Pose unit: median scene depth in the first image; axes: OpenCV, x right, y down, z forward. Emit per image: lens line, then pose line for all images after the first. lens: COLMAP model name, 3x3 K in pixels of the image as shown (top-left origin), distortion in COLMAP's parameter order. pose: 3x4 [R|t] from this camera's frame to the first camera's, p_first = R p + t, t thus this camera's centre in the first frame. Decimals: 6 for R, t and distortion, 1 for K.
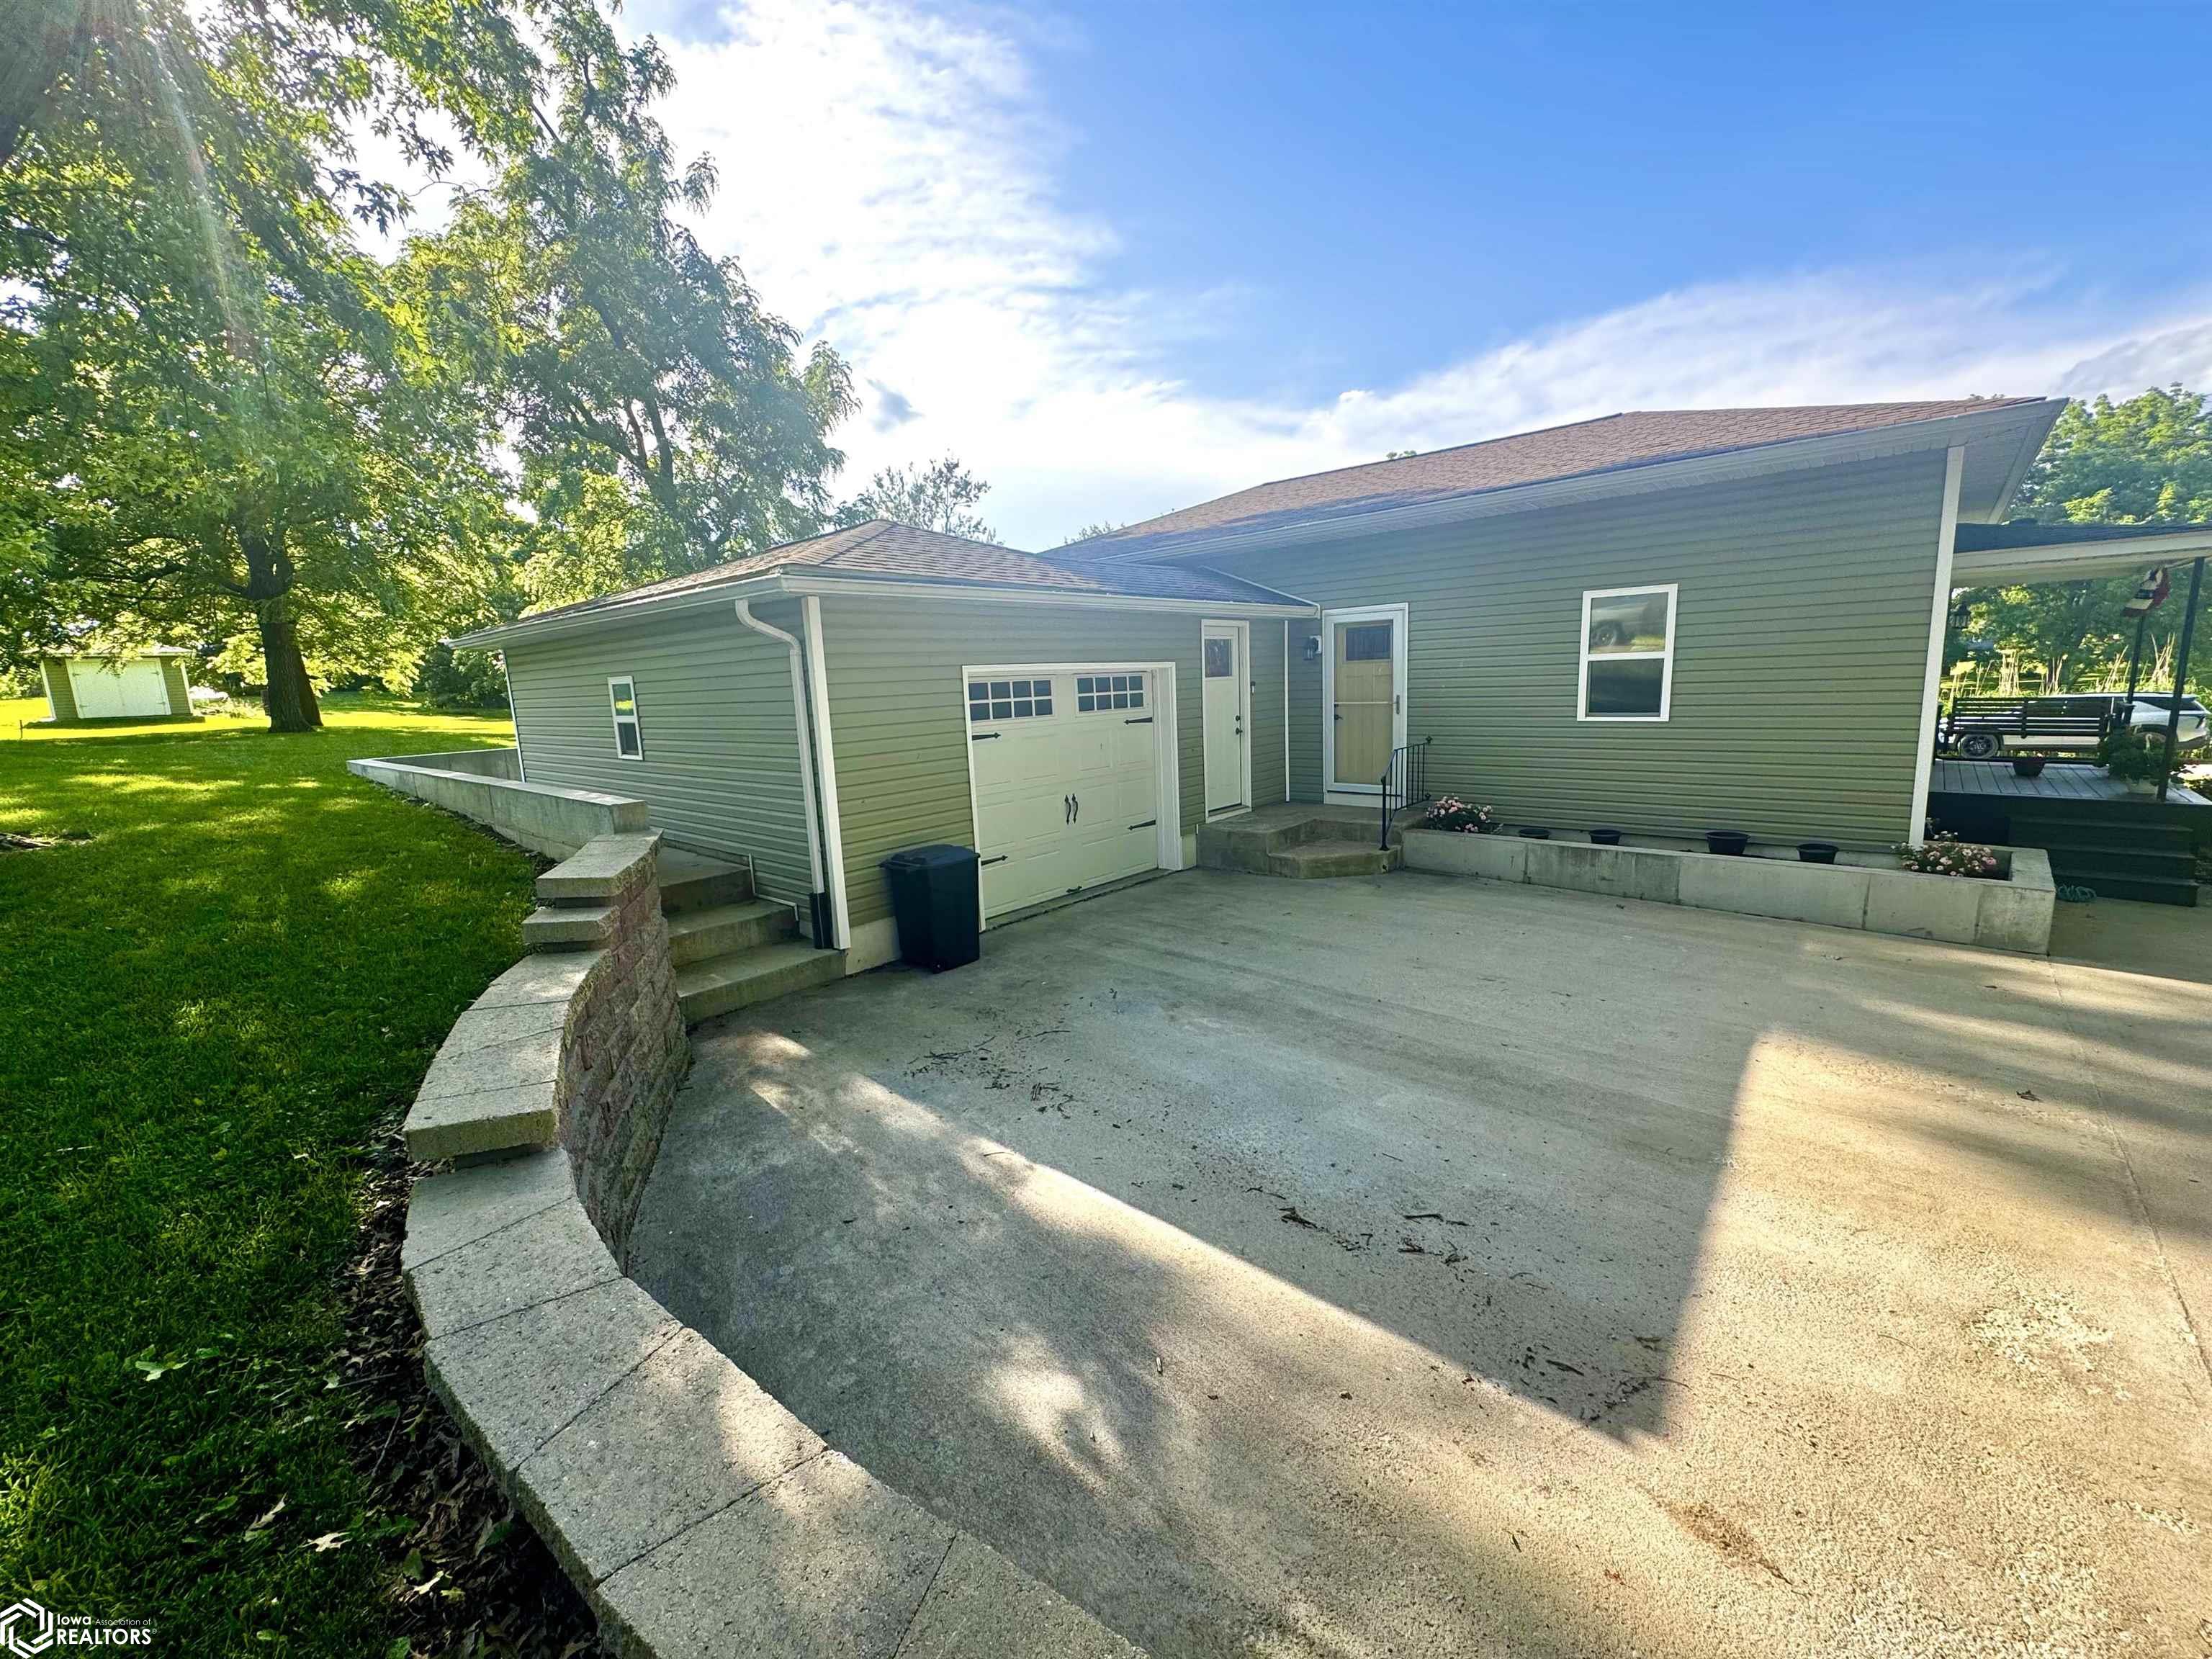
lens RADIAL K [[880.2, 0, 1106.0], [0, 880.2, 829.5], [0, 0, 1]] dist [-0.000647, 0.000155]
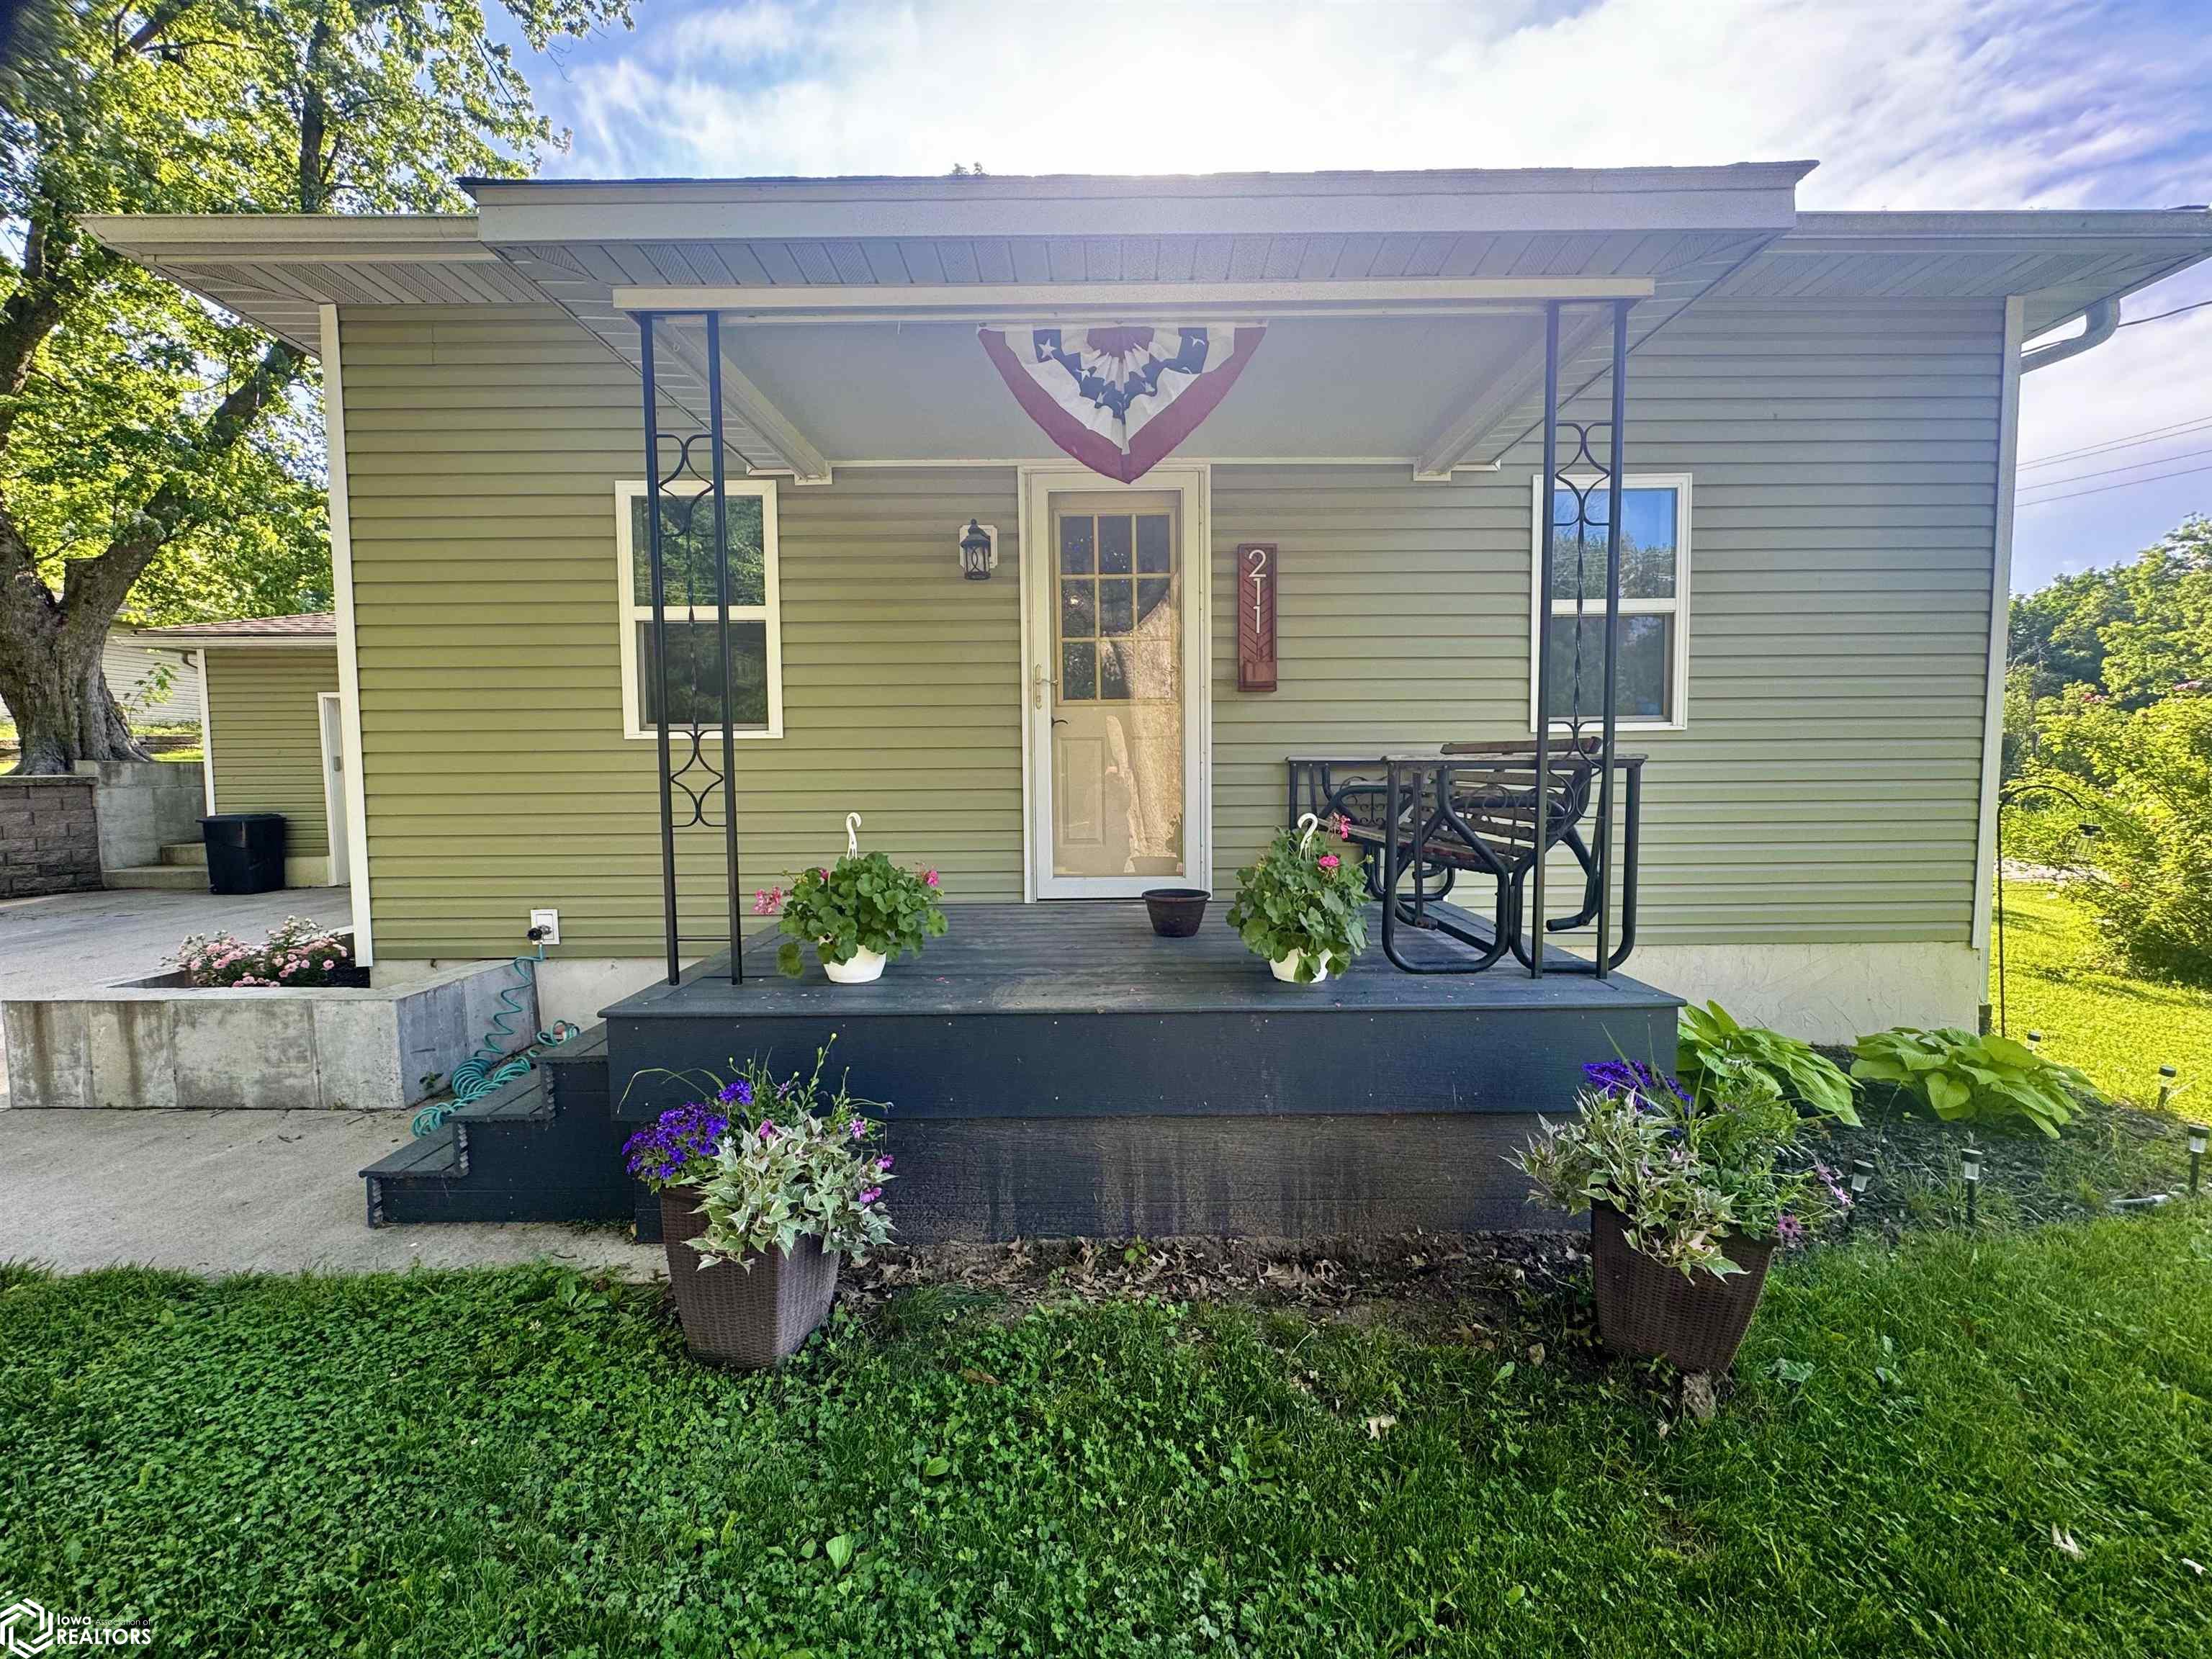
lens RADIAL K [[875.9, 0, 1117.2], [0, 875.9, 833.2], [0, 0, 1]] dist [-0.008703, 0.000421]
pose [[0.692278, 0.090088, -0.715986, 1.463519], [-0.146076, 0.989131, -0.016783, -0.105979], [0.706692, 0.116207, 0.697913, 0.803244]]
